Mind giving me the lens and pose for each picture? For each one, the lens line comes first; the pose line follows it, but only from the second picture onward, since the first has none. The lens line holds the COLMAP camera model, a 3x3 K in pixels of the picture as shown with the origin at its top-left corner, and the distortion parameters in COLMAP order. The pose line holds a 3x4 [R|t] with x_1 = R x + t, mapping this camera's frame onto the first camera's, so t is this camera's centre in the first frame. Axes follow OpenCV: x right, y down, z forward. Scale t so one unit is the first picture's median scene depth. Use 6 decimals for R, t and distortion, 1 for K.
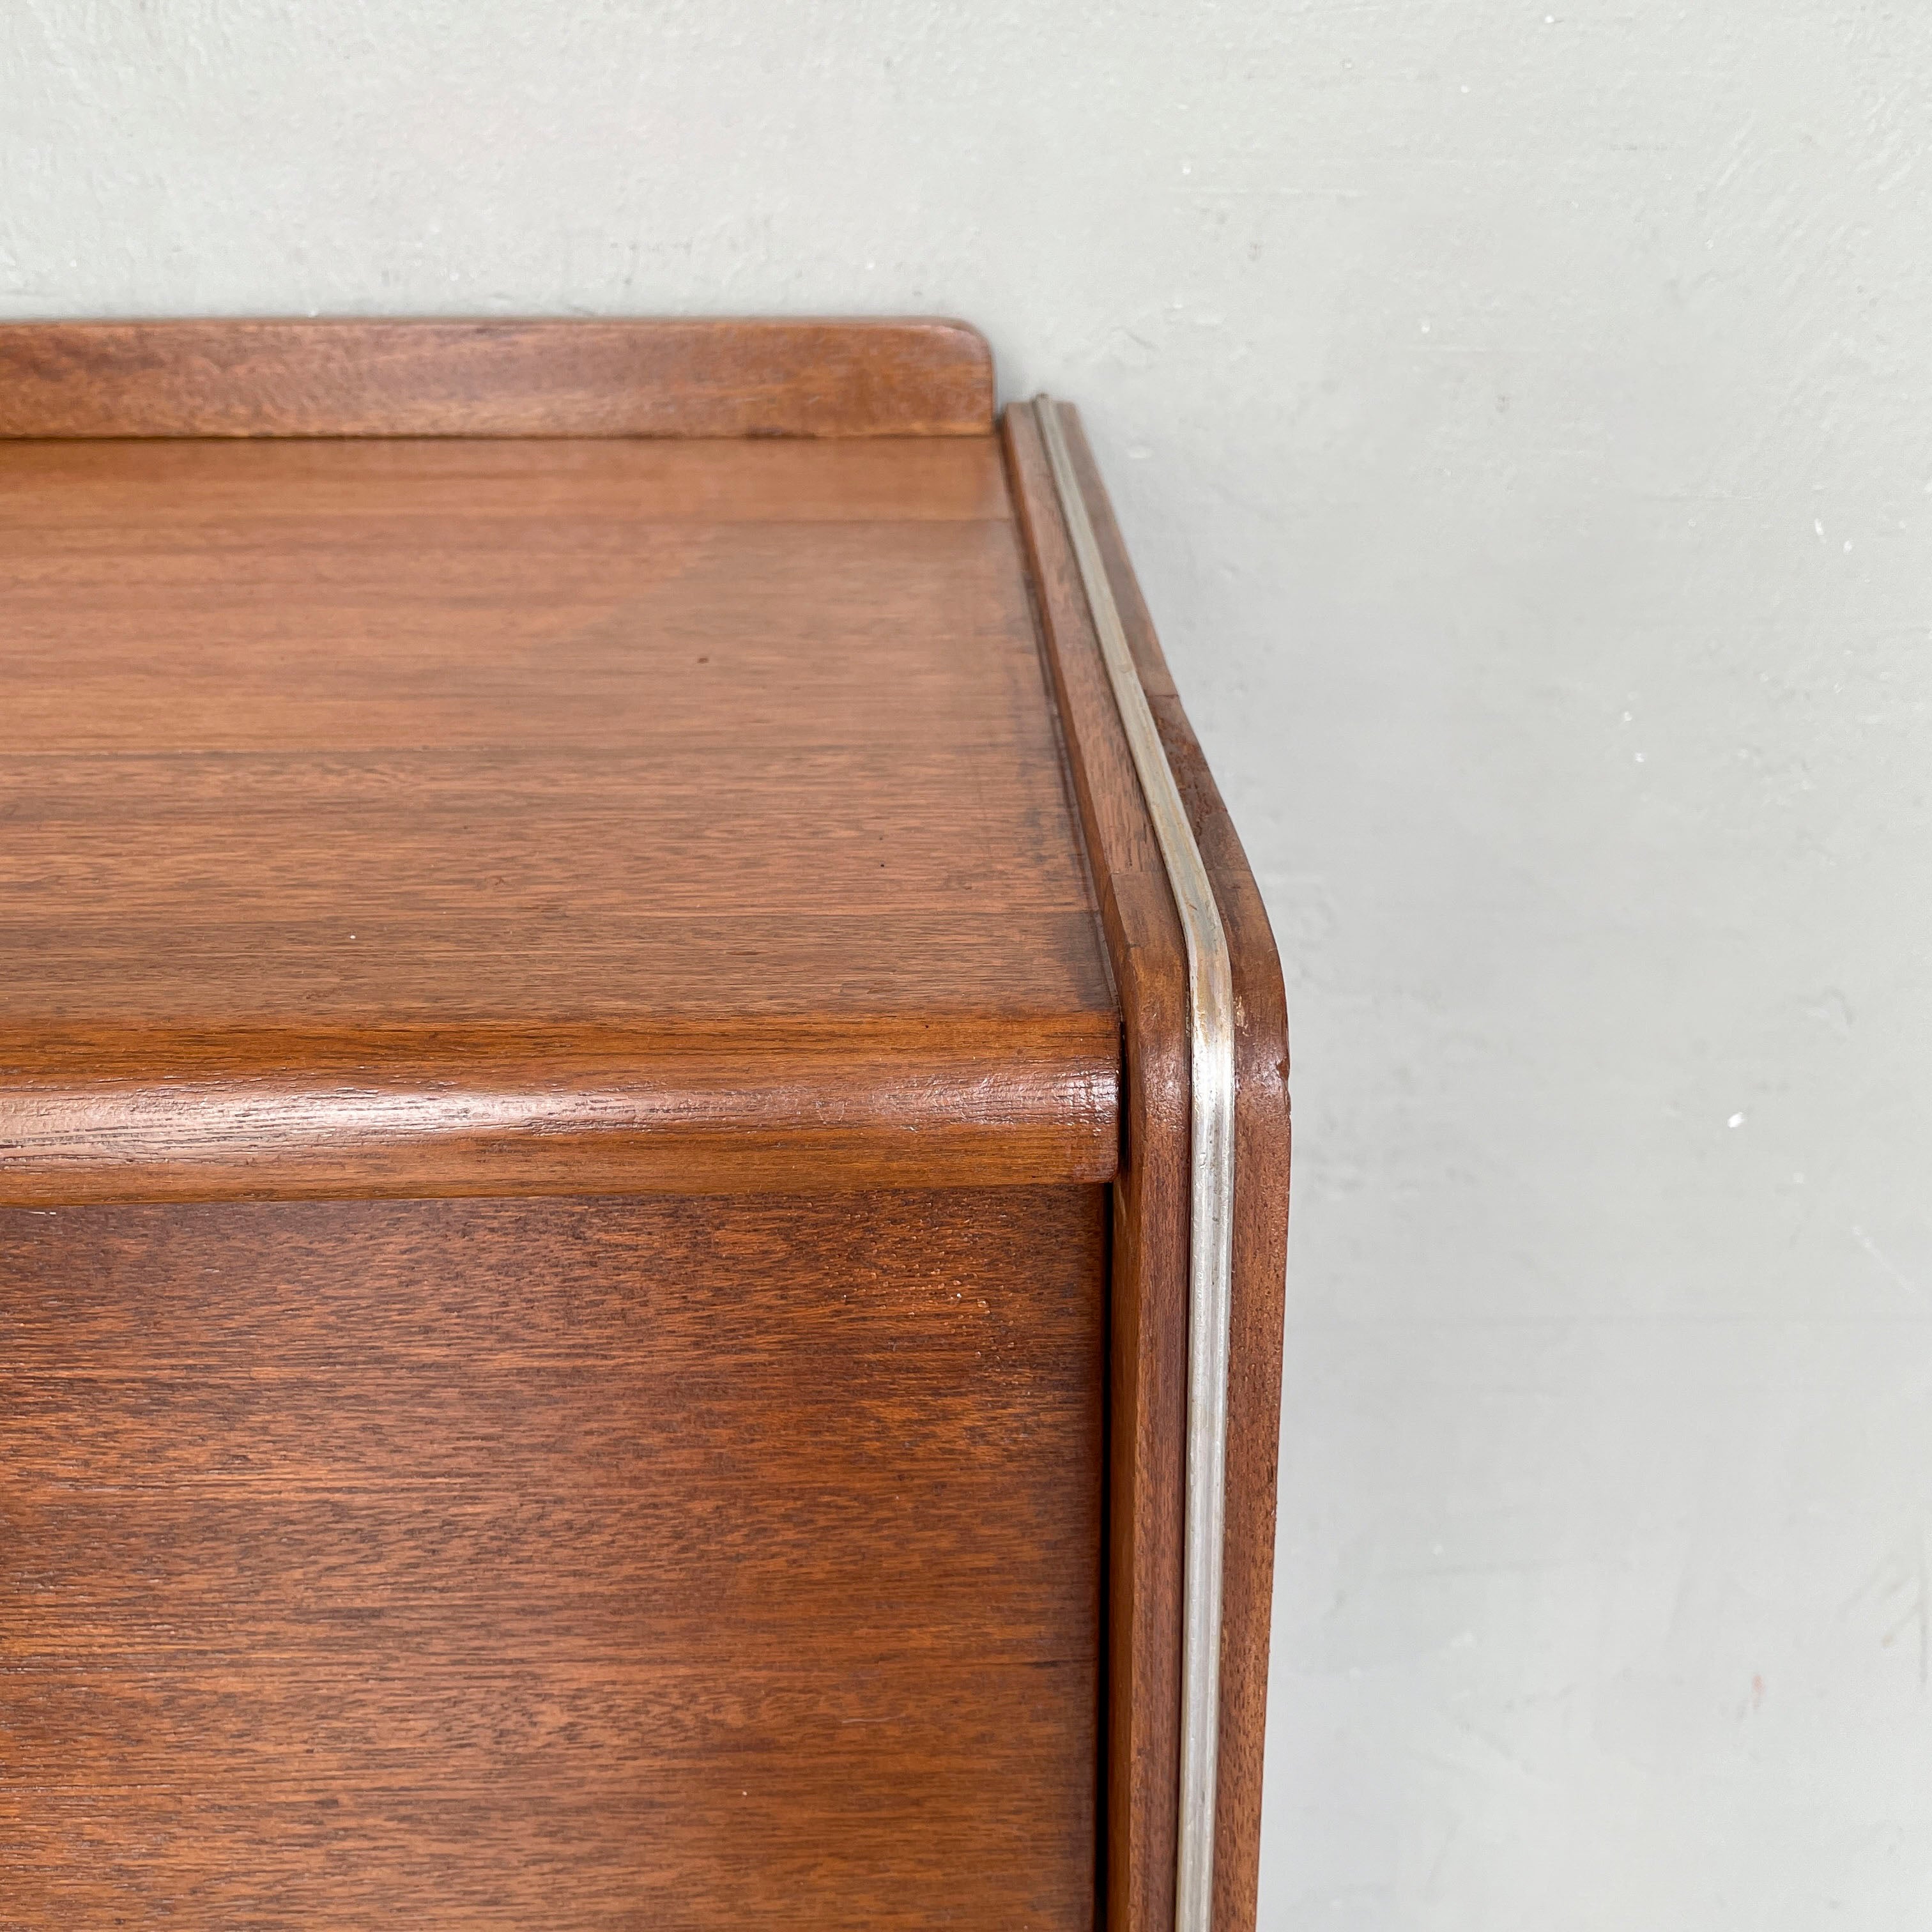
lens RADIAL K [[1977.6, 0, 971.2], [0, 1977.6, 999.9], [0, 0, 1]] dist [0.052595, -0.117387]
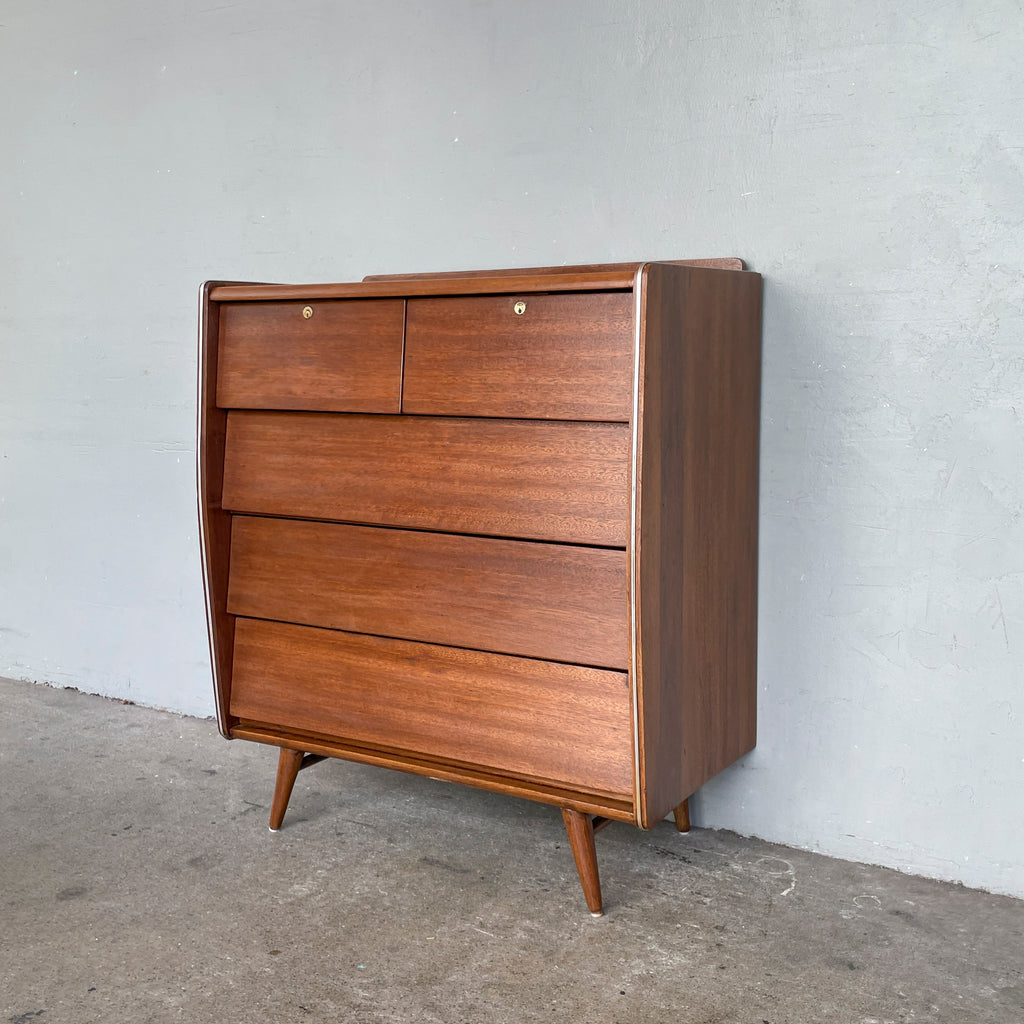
lens RADIAL K [[1215.5, 0, 509.7], [0, 1215.5, 536.0], [0, 0, 1]] dist [0.043733, -0.037879]
pose [[0.840229, 0.074931, -0.537029, 2.426345], [-0.230025, 0.946128, -0.227884, 2.331982], [0.491022, 0.315005, 0.812200, -3.208194]]
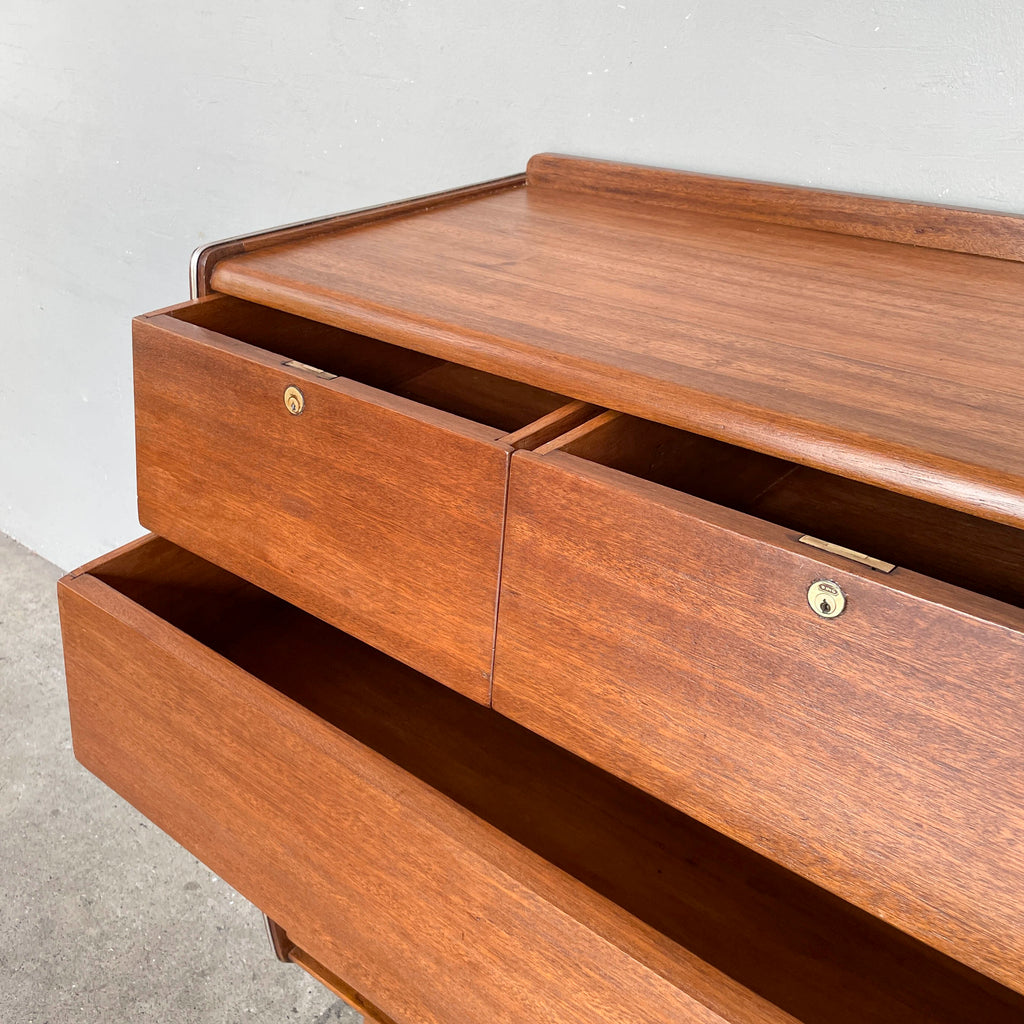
lens RADIAL K [[1081.8, 0, 560.8], [0, 1081.8, 432.6], [0, 0, 1]] dist [0.049894, -0.071760]
pose [[0.769806, 0.263055, -0.581551, 0.052418], [-0.288742, 0.956087, 0.050259, -0.077392], [0.569234, 0.129229, 0.811956, -0.680565]]
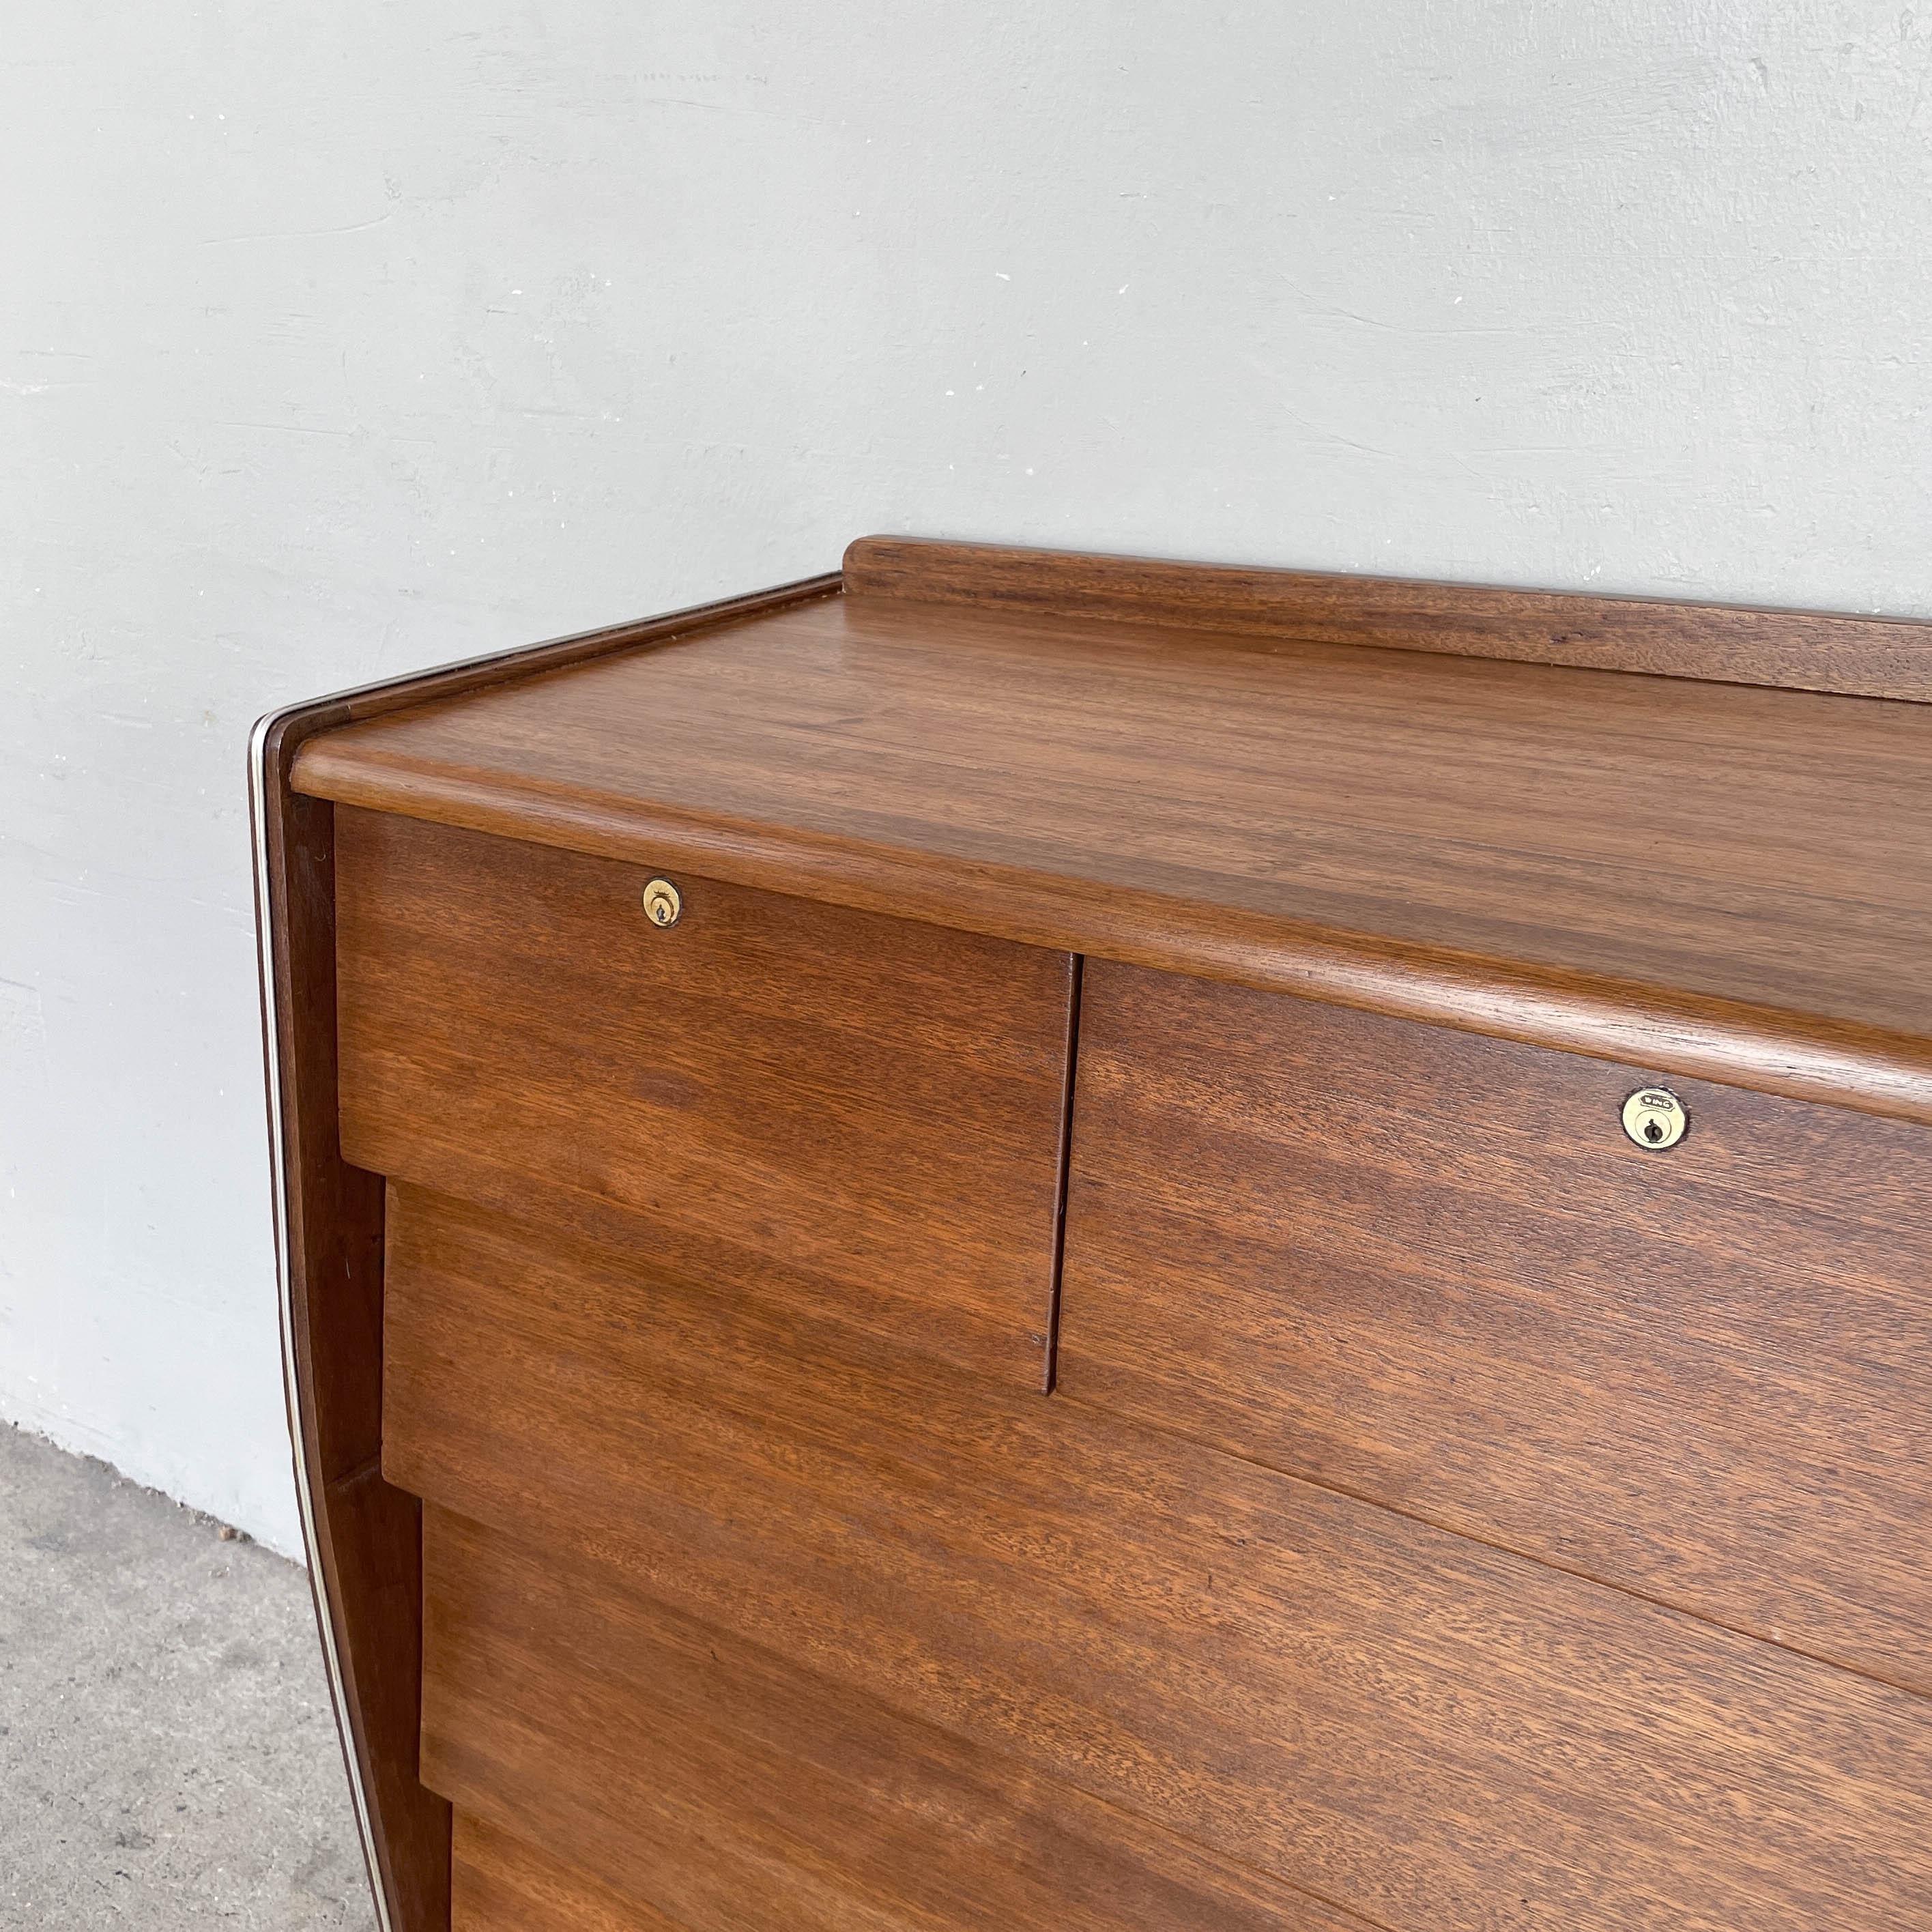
lens RADIAL K [[2085.3, 0, 973.0], [0, 2085.3, 917.9], [0, 0, 1]] dist [0.045699, -0.059966]
pose [[0.821657, 0.172794, -0.543159, -0.011263], [-0.237014, 0.970225, -0.049884, 0.194038], [0.518367, 0.169724, 0.838146, -1.113850]]
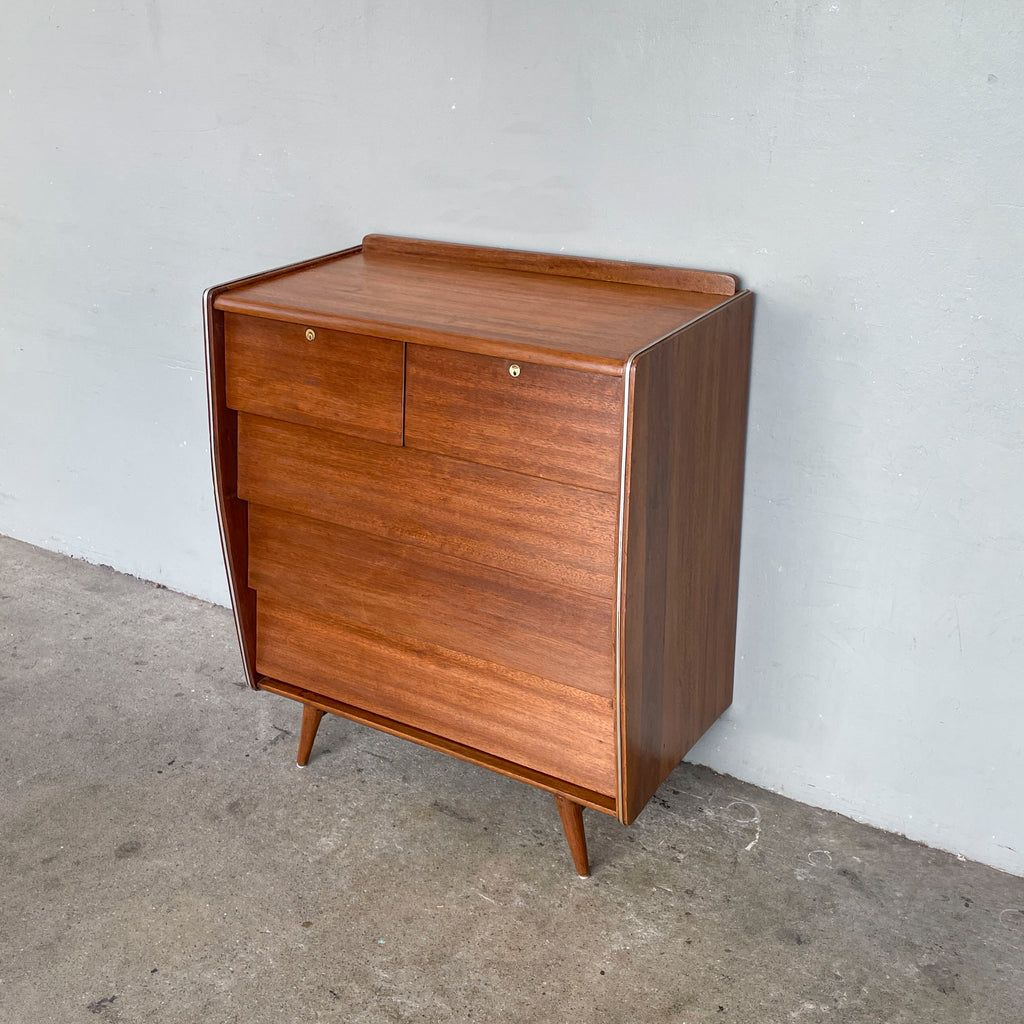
lens RADIAL K [[1197.3, 0, 521.8], [0, 1197.3, 494.8], [0, 0, 1]] dist [0.047122, -0.040903]
pose [[0.838887, 0.203163, -0.504968, 2.415796], [-0.228115, 0.973551, 0.012726, 0.608563], [0.494198, 0.104515, 0.863044, -3.801859]]
